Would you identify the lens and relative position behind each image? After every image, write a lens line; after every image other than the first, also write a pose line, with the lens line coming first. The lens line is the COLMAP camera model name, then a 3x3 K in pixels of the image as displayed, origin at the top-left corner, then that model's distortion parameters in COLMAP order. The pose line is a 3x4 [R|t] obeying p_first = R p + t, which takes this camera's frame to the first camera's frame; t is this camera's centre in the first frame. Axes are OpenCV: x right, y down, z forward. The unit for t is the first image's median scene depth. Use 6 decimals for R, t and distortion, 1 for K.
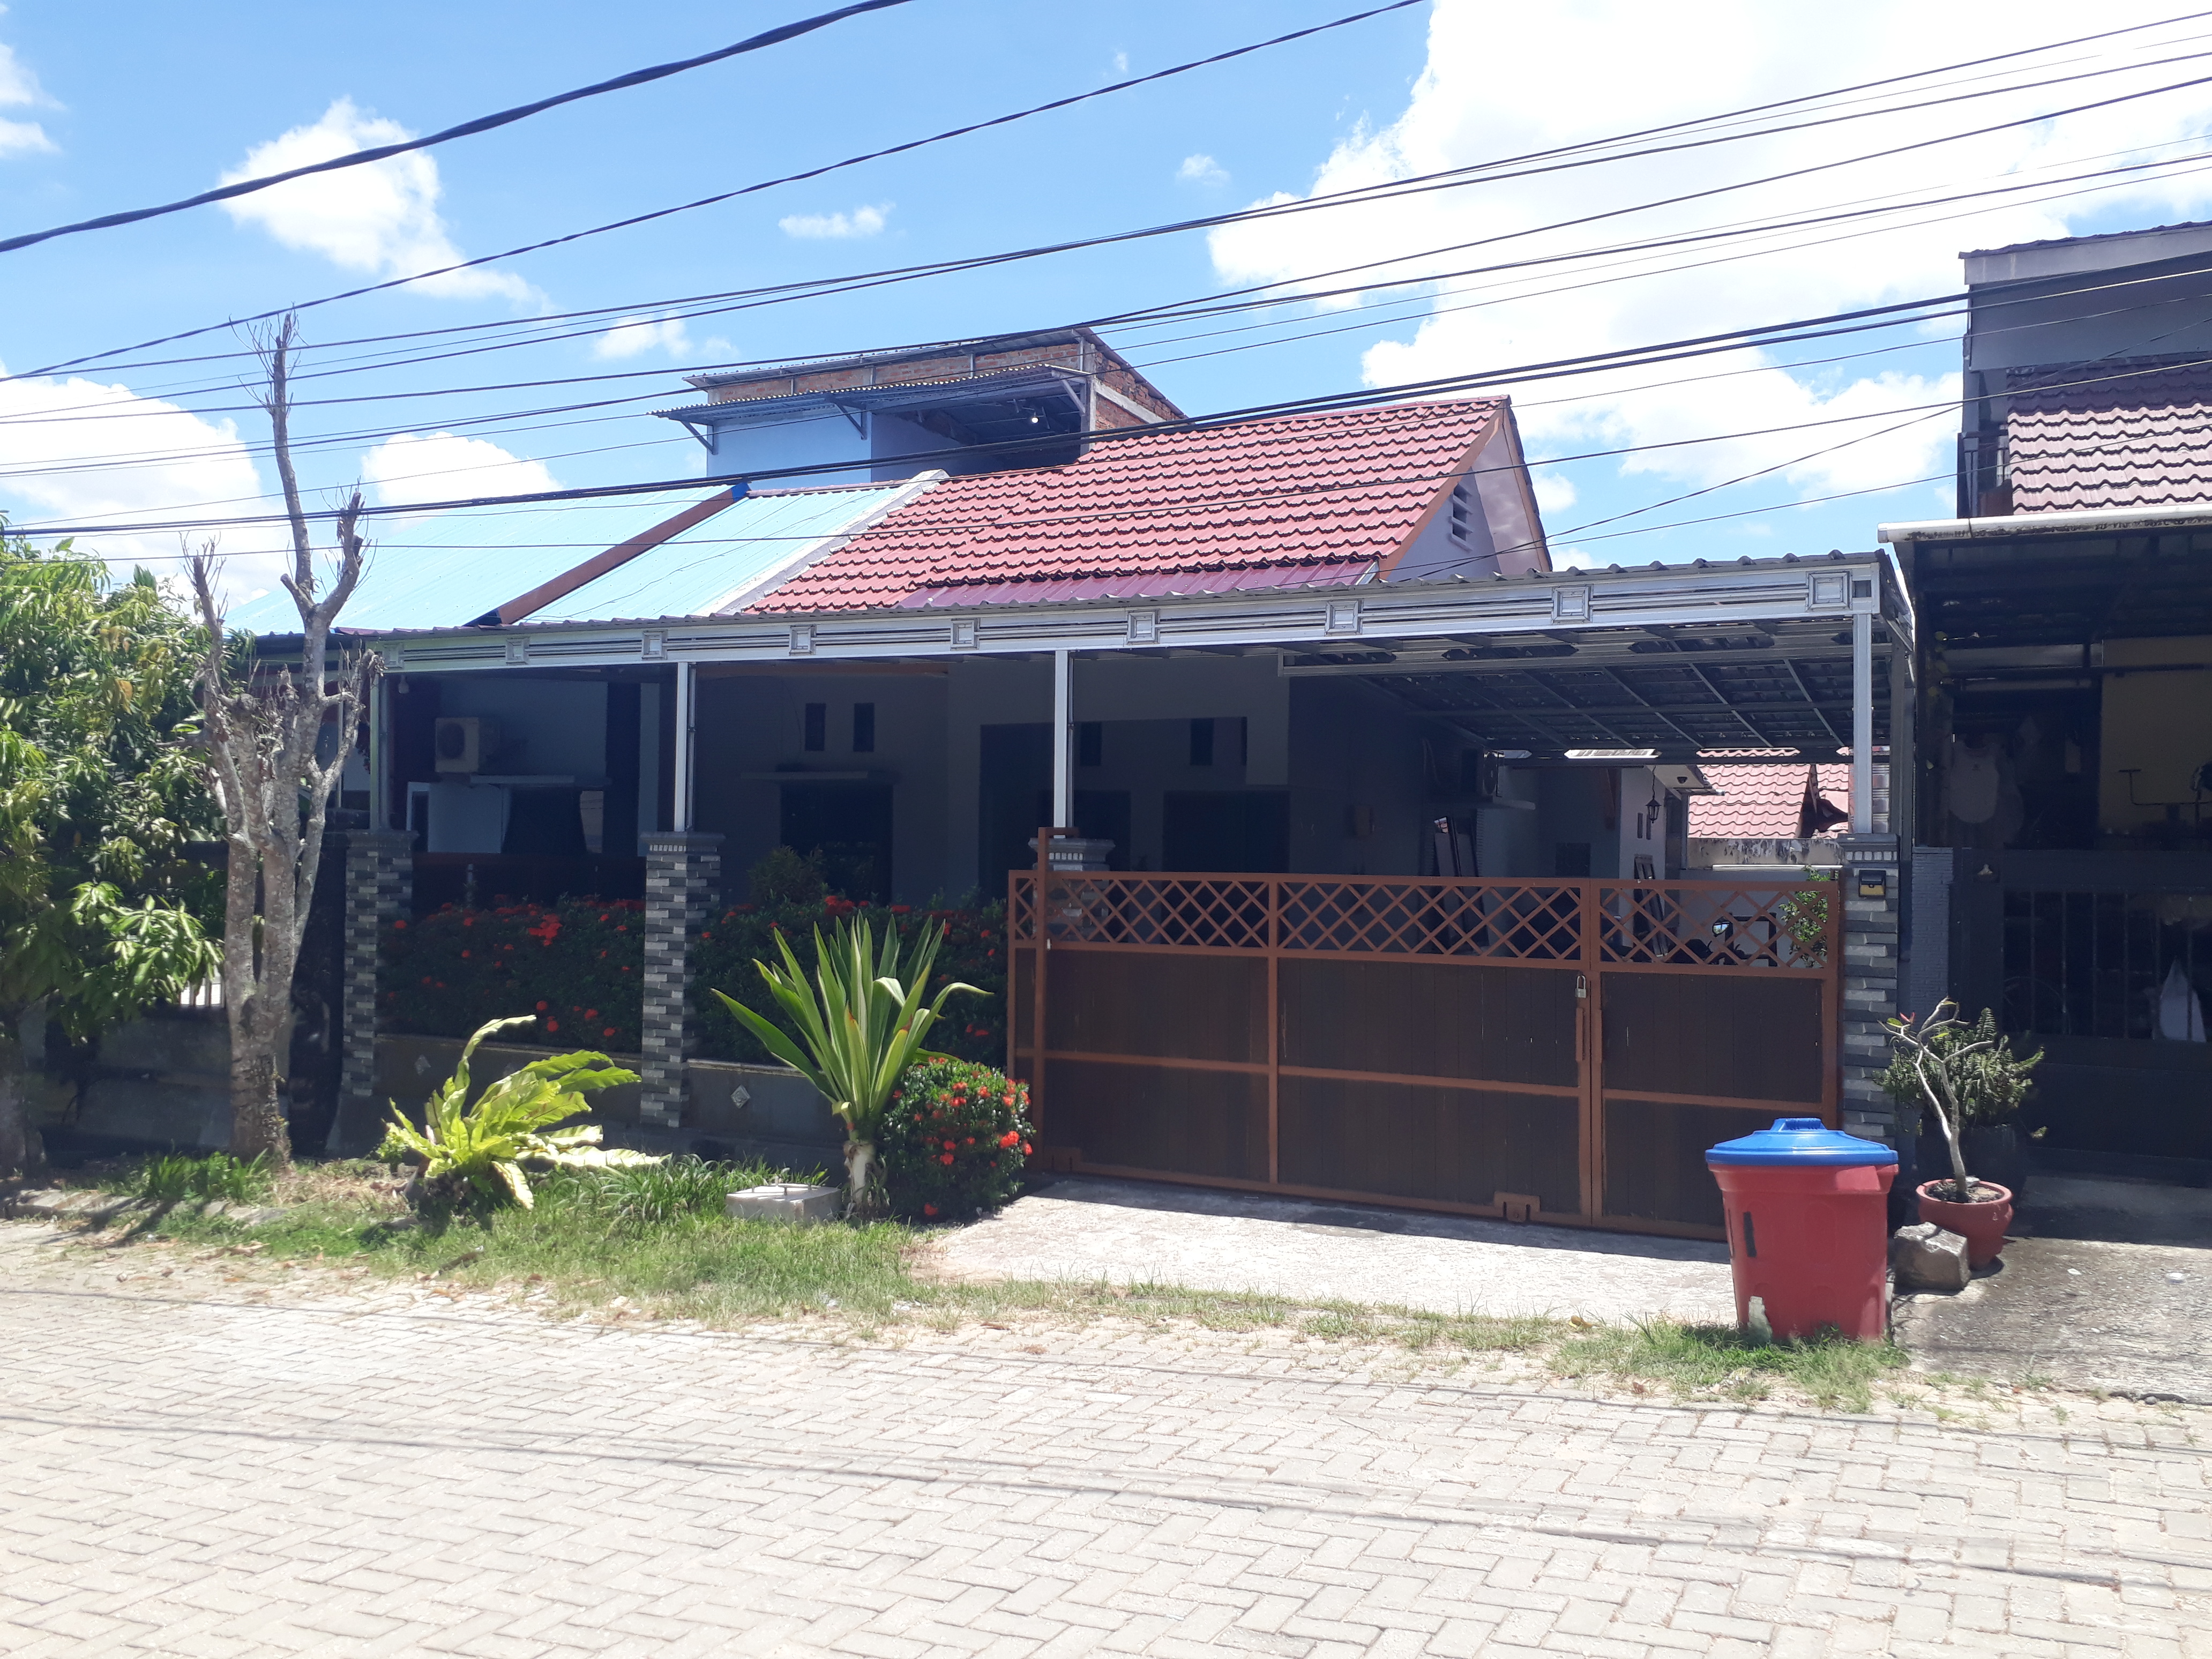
lens RADIAL K [[1765.3, 0, 1118.3], [0, 1765.3, 835.7], [0, 0, 1]] dist [0.059316, -0.063411]
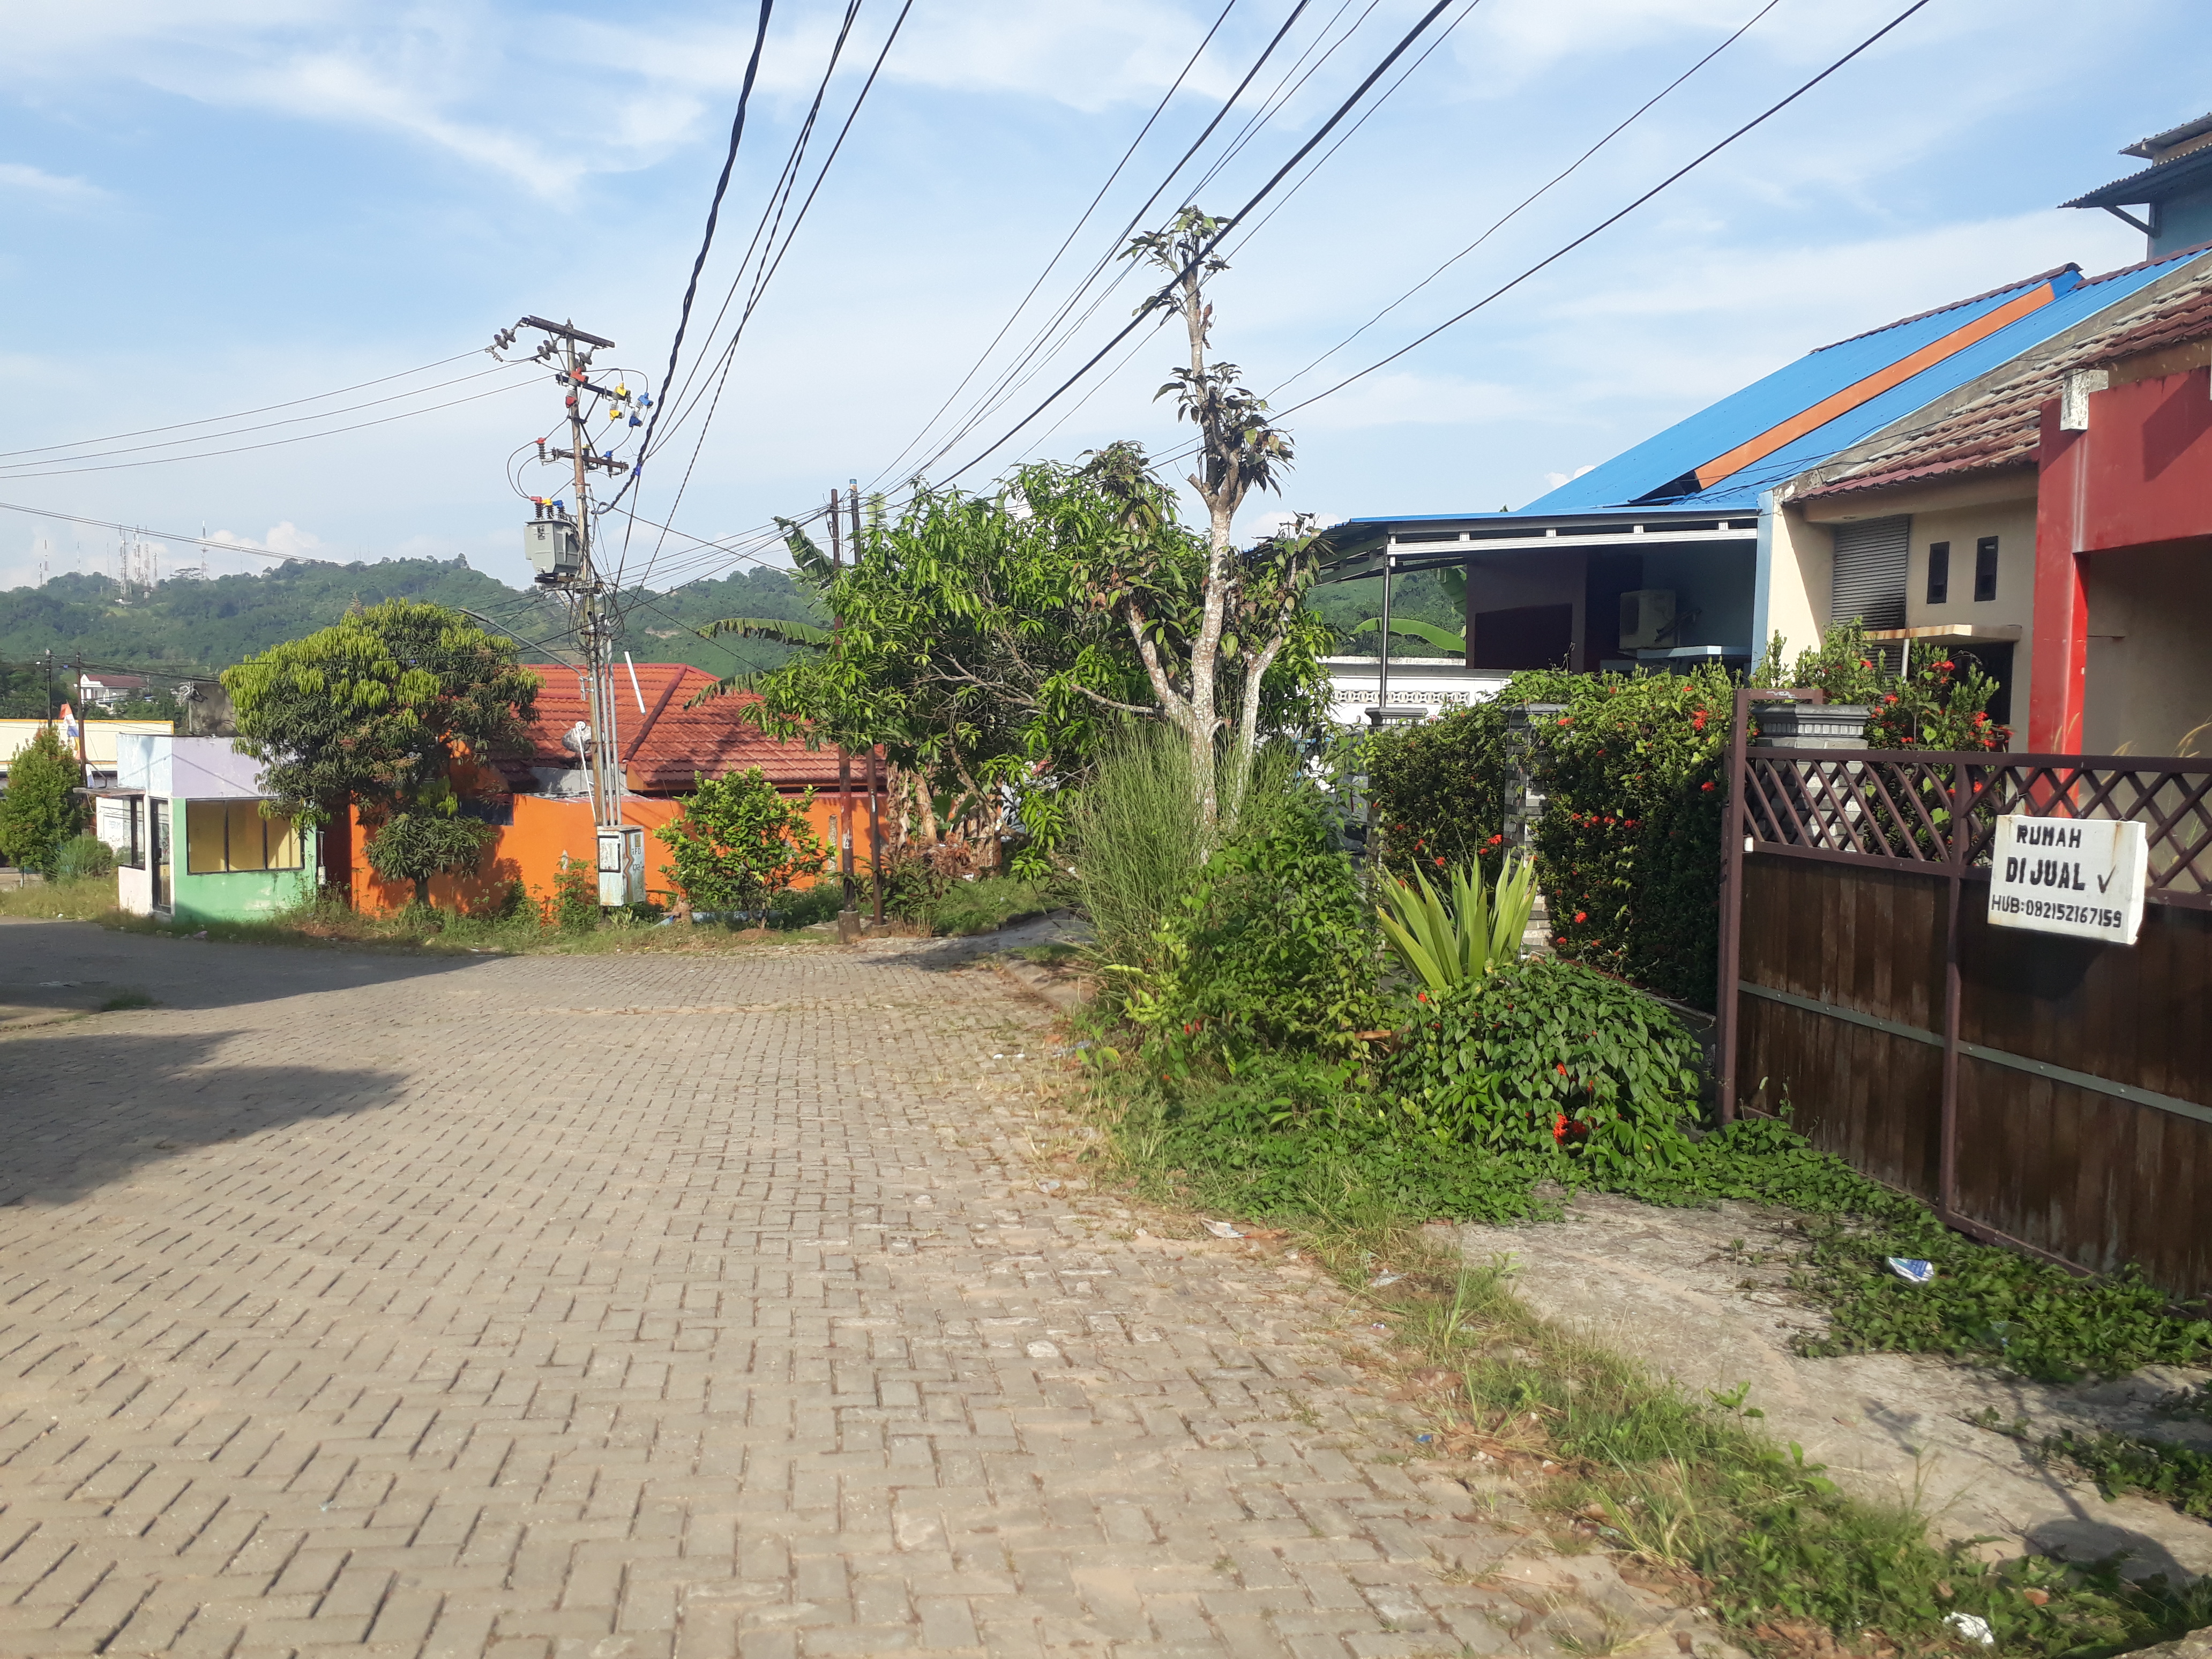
lens RADIAL K [[1765.3, 0, 1113.8], [0, 1765.3, 836.1], [0, 0, 1]] dist [0.059316, -0.063411]
pose [[0.582413, 0.048651, -0.811436, 0.428410], [0.004792, 0.997985, 0.063275, 0.008592], [0.812879, -0.040740, 0.581006, 0.330111]]
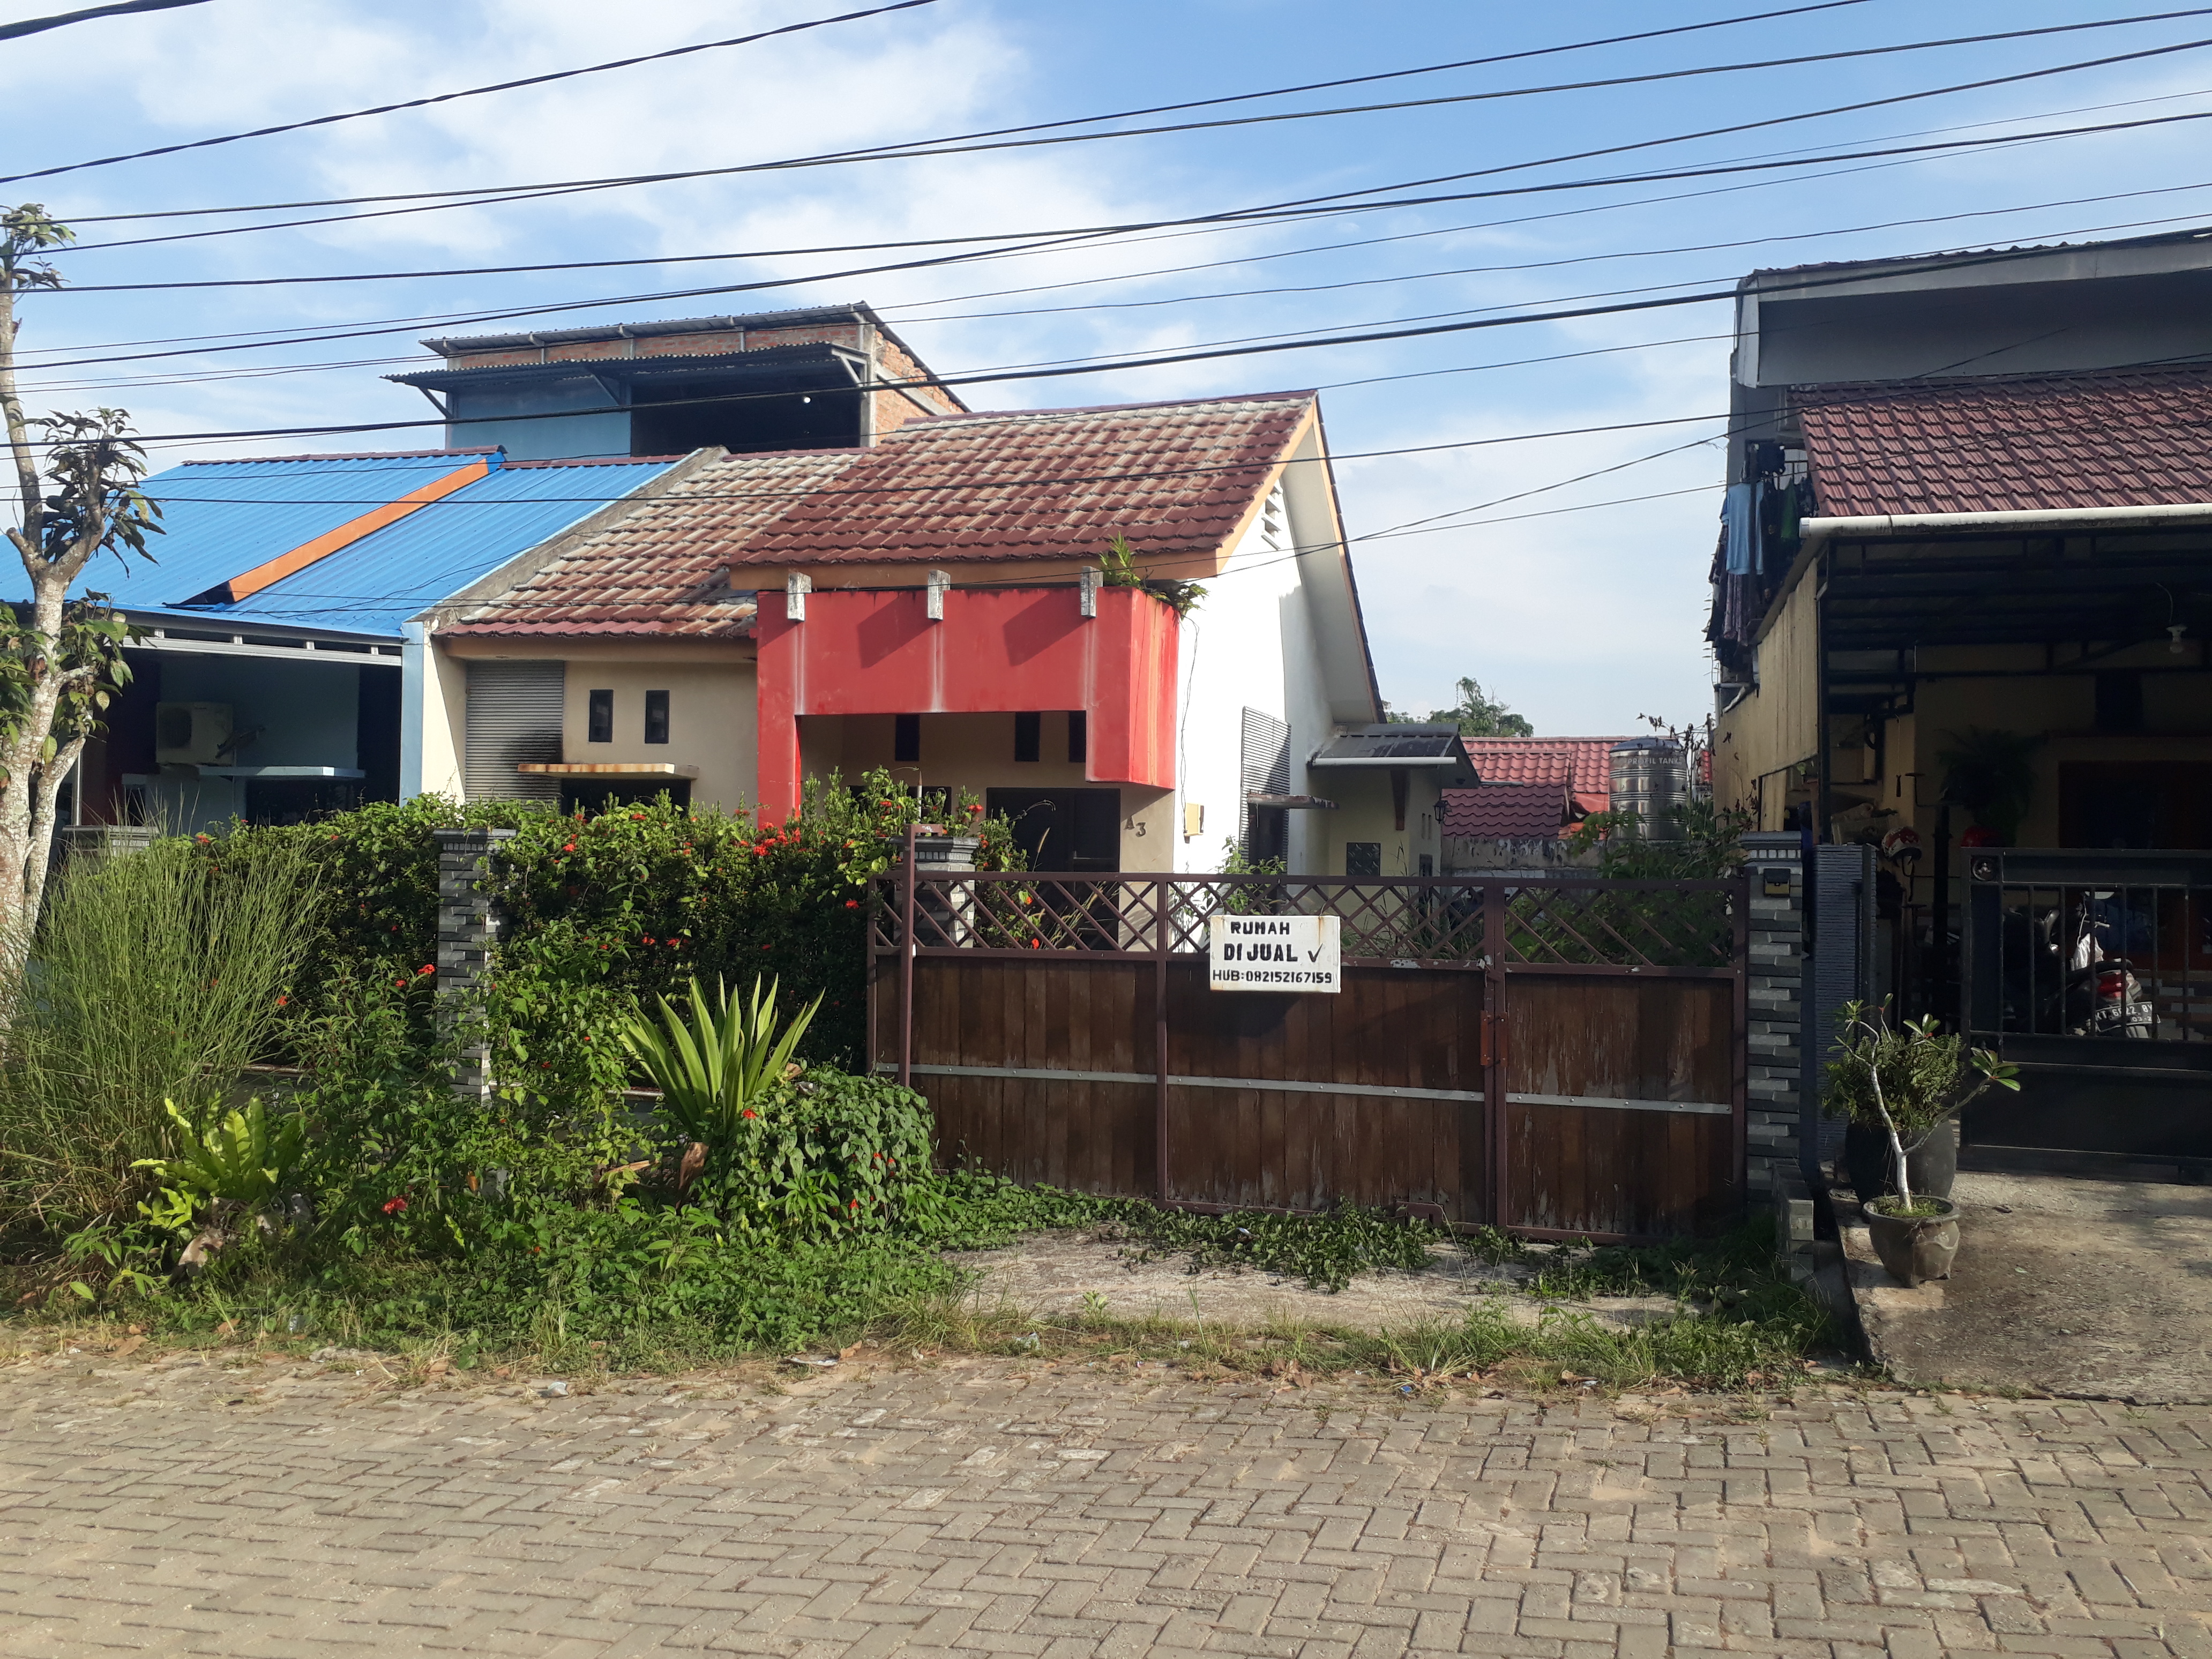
lens RADIAL K [[1765.3, 0, 1113.6], [0, 1765.3, 825.3], [0, 0, 1]] dist [0.059316, -0.063411]
pose [[0.987666, 0.002397, 0.156555, -0.081597], [-0.001456, 0.999980, -0.006122, 0.001653], [-0.156567, 0.005819, 0.987650, 0.063465]]
